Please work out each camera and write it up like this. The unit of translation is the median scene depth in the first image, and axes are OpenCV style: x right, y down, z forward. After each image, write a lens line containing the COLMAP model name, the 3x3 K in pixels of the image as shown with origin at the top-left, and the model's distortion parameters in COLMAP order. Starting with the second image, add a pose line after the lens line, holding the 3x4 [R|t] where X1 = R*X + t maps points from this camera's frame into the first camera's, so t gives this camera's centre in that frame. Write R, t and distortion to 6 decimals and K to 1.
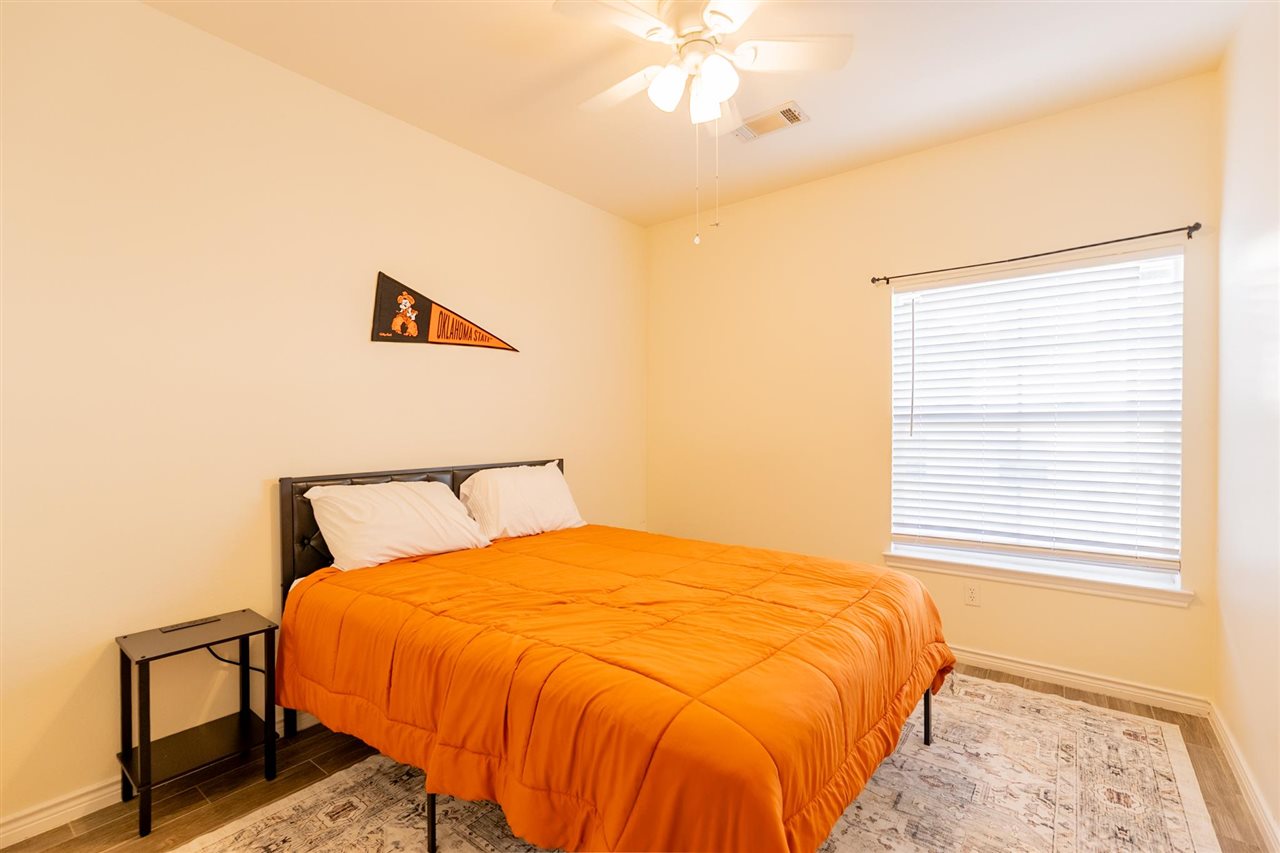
lens RADIAL K [[559.1, 0, 664.9], [0, 559.1, 432.0], [0, 0, 1]] dist [-0.000150, -0.000095]
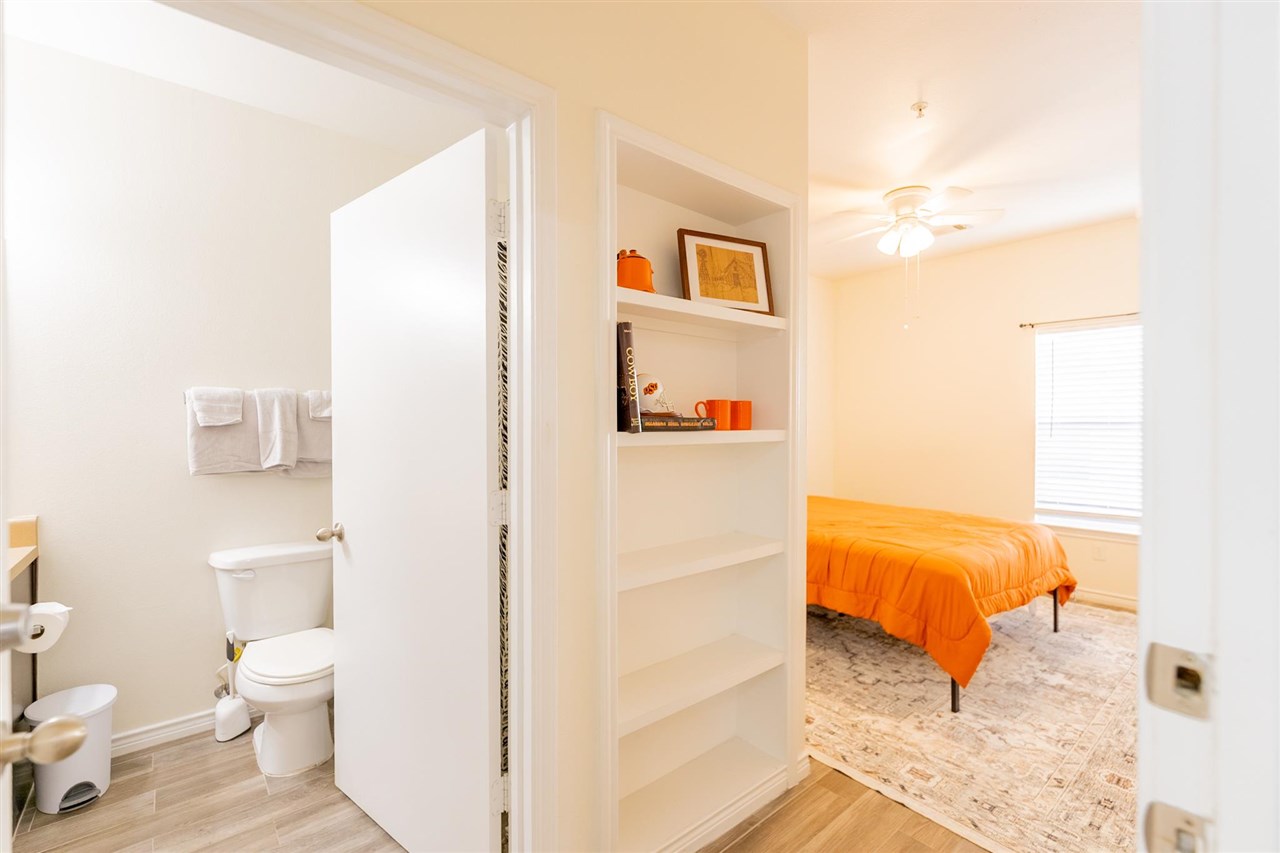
lens RADIAL K [[537.3, 0, 672.4], [0, 537.3, 427.0], [0, 0, 1]] dist [0.000429, -0.000012]
pose [[0.973804, 0.004423, -0.227347, -0.223932], [-0.005087, 0.999984, -0.002335, -0.014928], [0.227333, 0.003430, 0.973811, -0.669626]]
